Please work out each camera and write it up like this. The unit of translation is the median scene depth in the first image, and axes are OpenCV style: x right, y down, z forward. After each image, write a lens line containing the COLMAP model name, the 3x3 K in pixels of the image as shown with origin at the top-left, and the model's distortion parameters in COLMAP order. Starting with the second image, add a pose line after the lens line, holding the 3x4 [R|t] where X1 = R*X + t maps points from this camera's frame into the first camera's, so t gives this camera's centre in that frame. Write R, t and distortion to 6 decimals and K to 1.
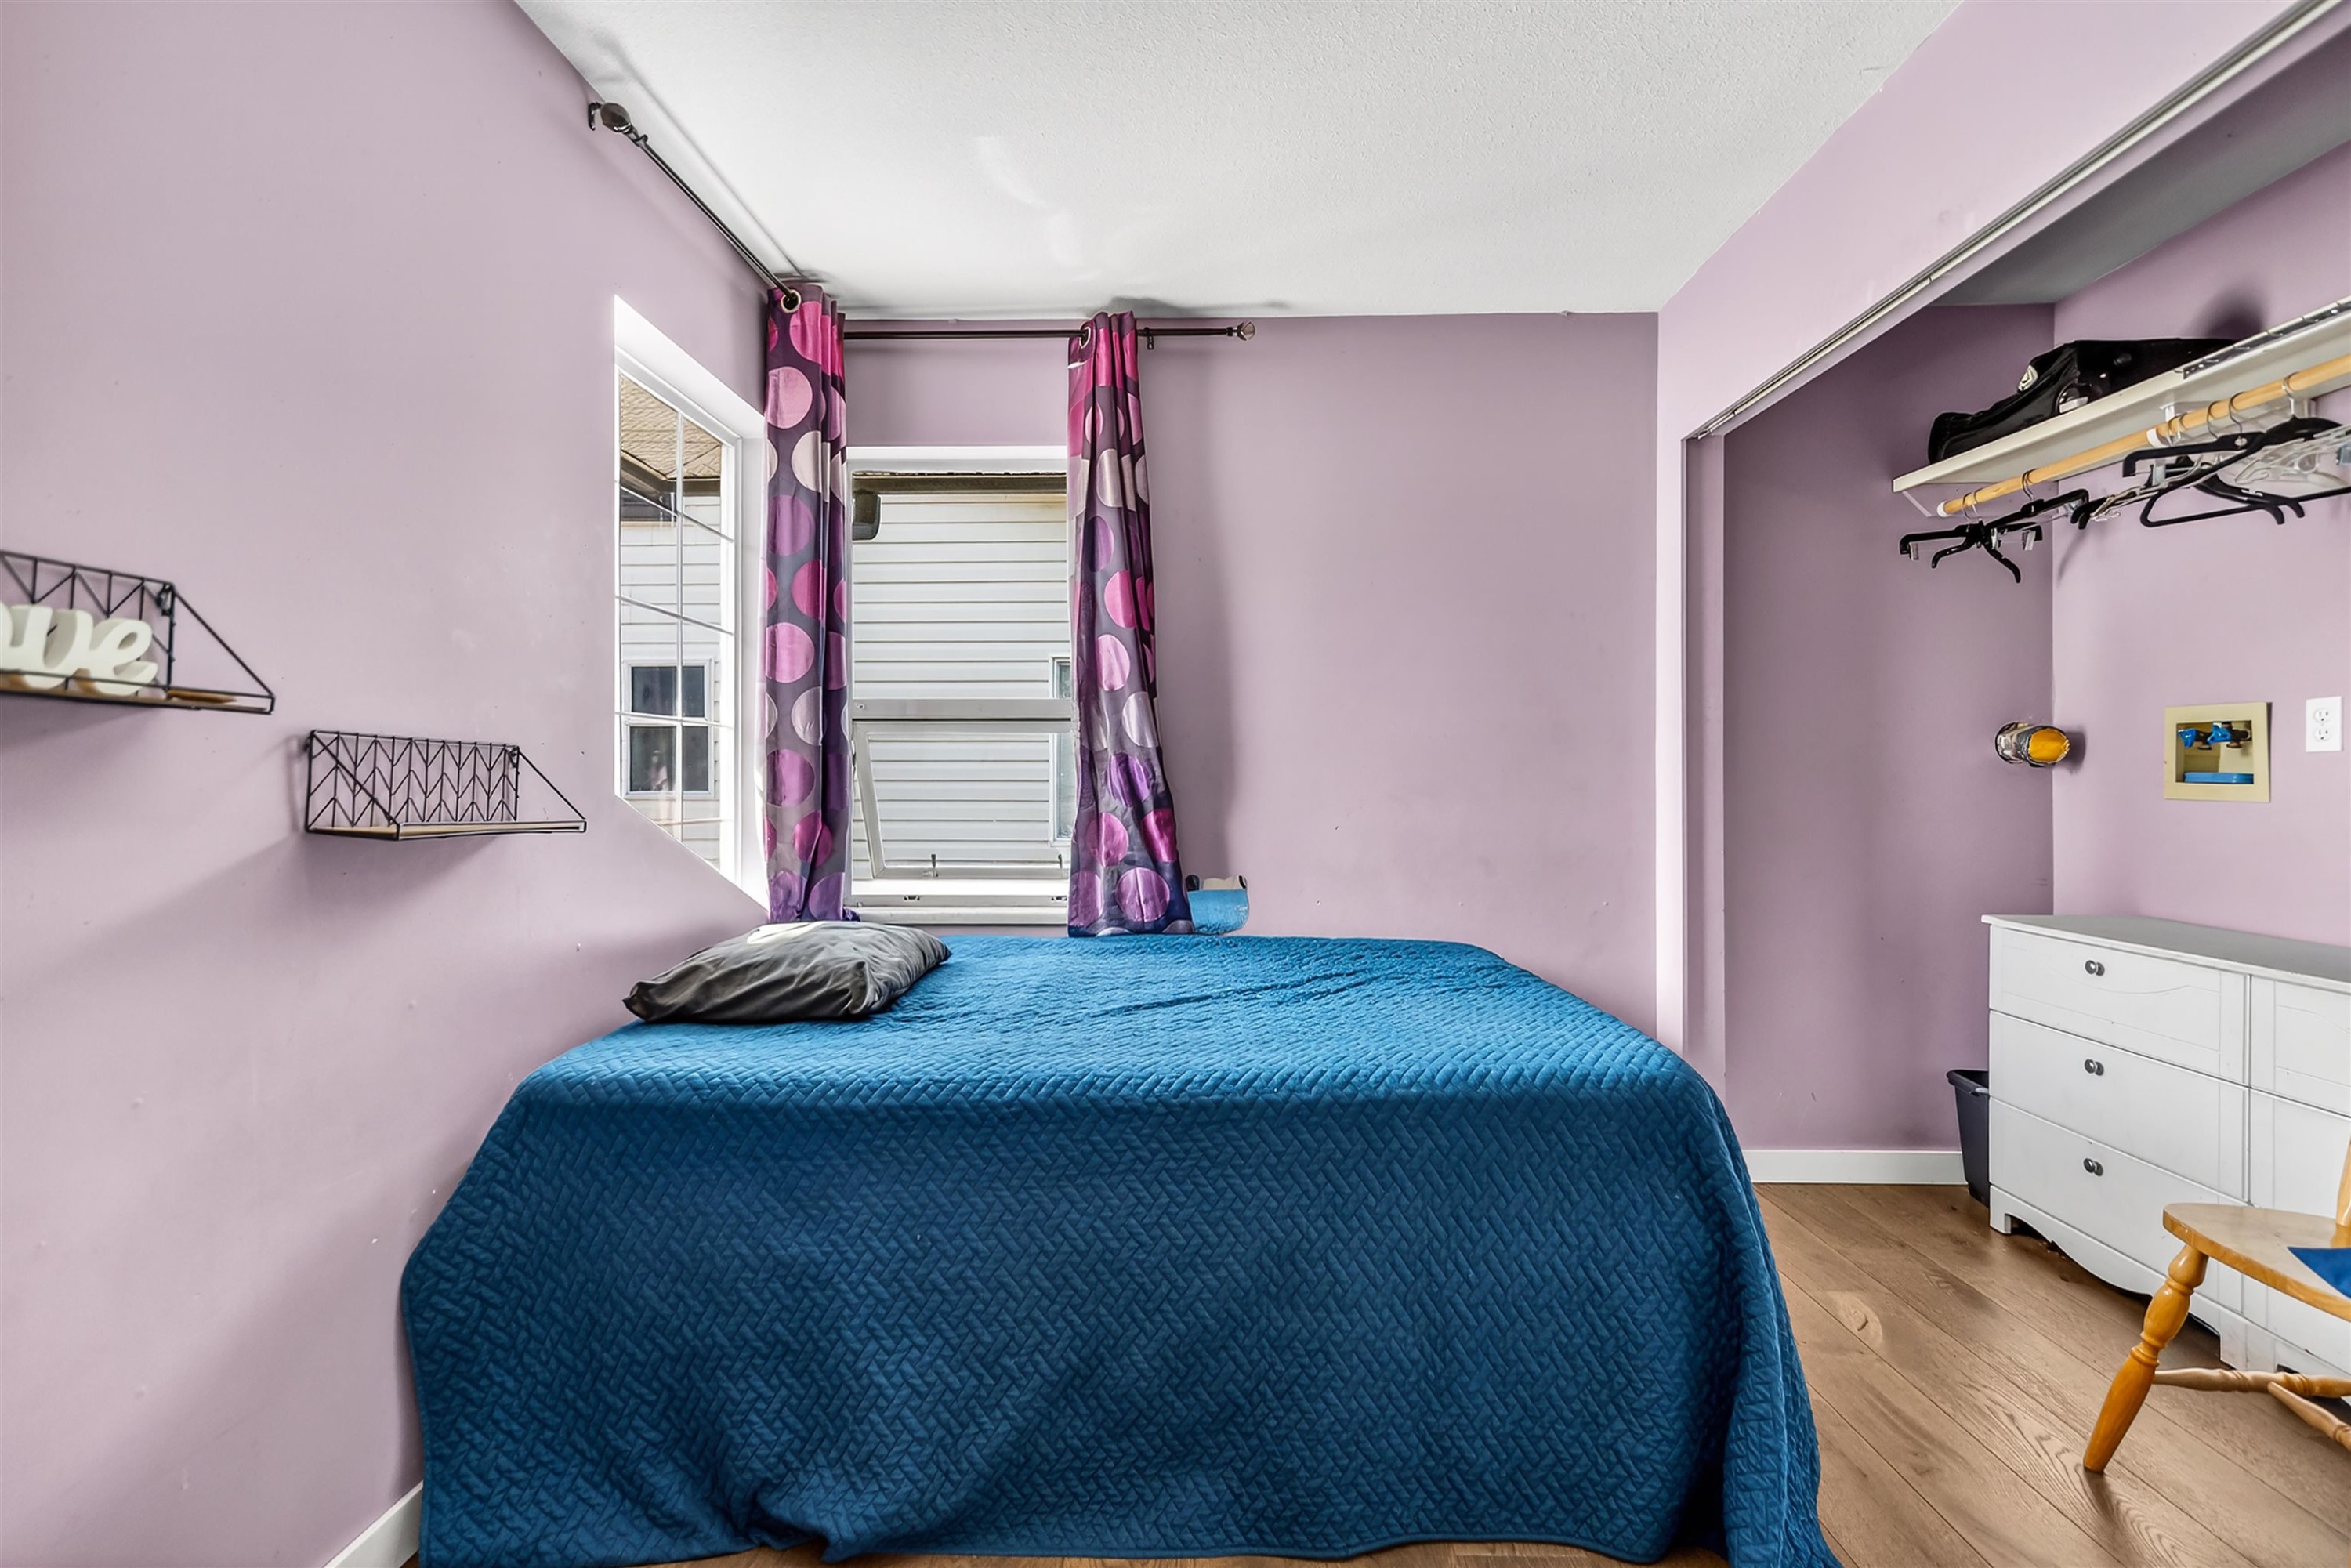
lens RADIAL K [[1070.1, 0, 1166.7], [0, 1070.1, 778.3], [0, 0, 1]] dist [0.027143, -0.007854]
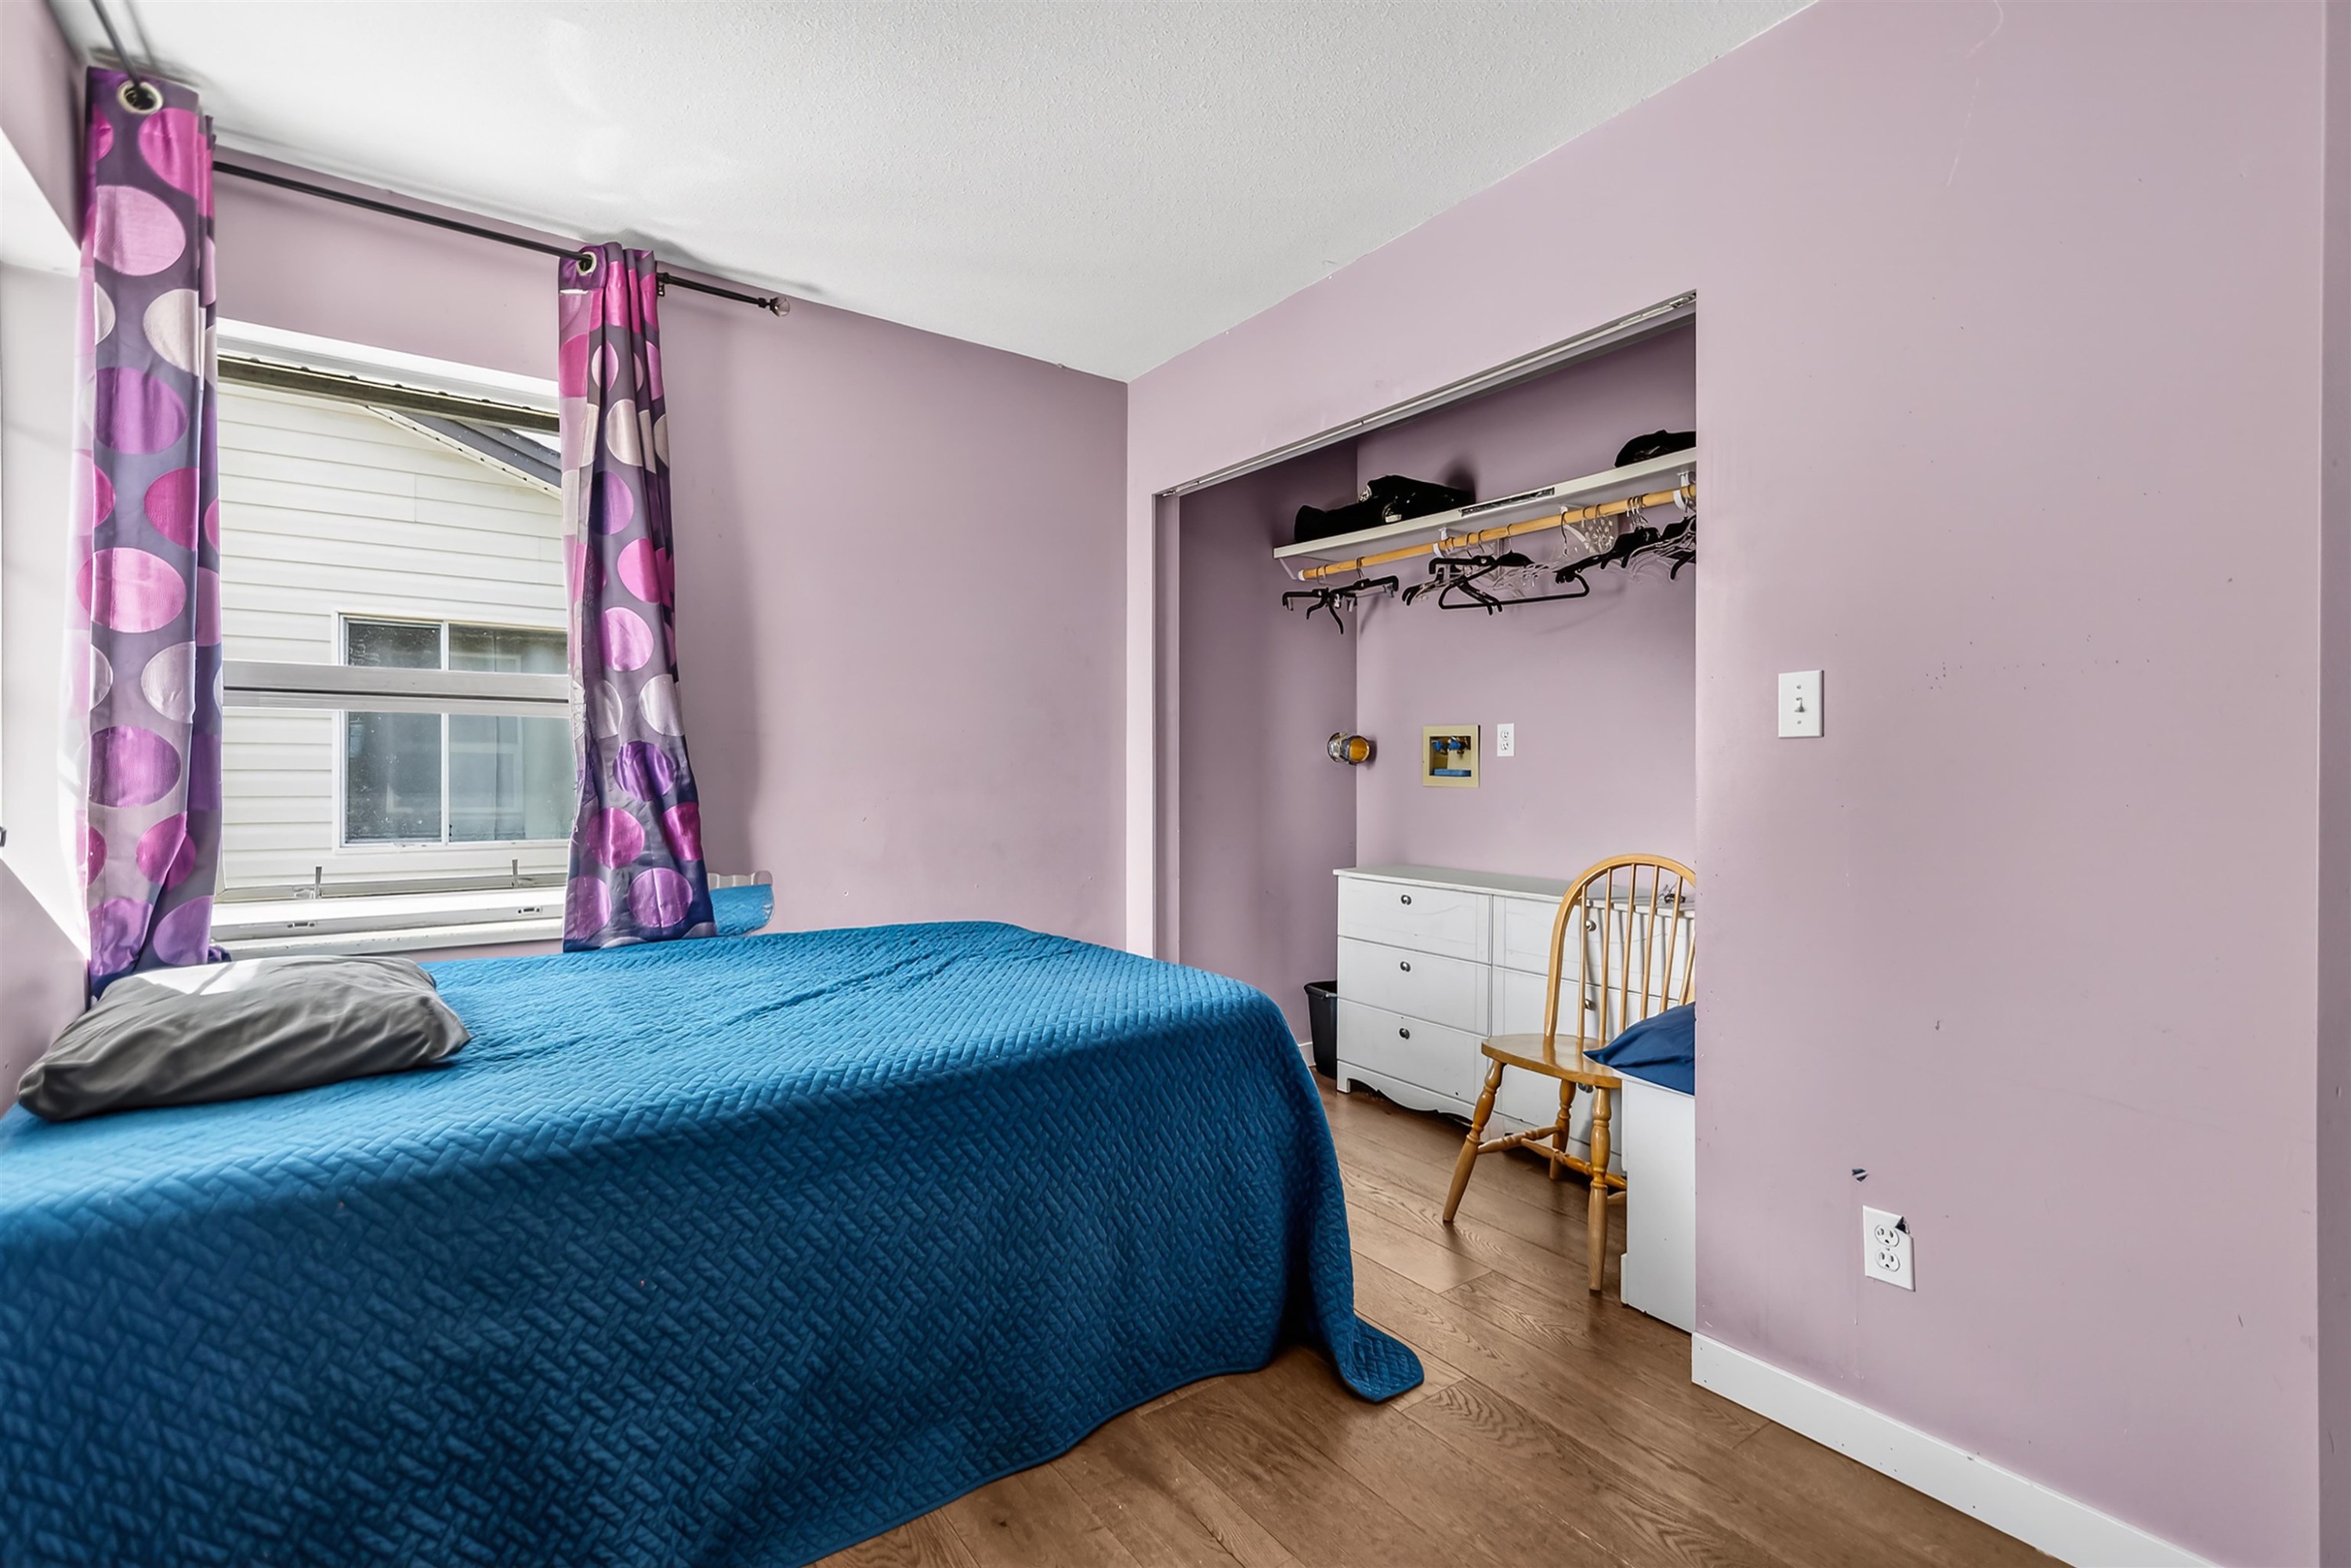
lens RADIAL K [[1070.1, 0, 1166.7], [0, 1070.1, 778.3], [0, 0, 1]] dist [0.027143, -0.007854]
pose [[0.804231, -0.000336, 0.594317, -0.291540], [-0.004527, 0.999967, 0.006691, -0.001017], [-0.594300, -0.008071, 0.804203, 0.015258]]
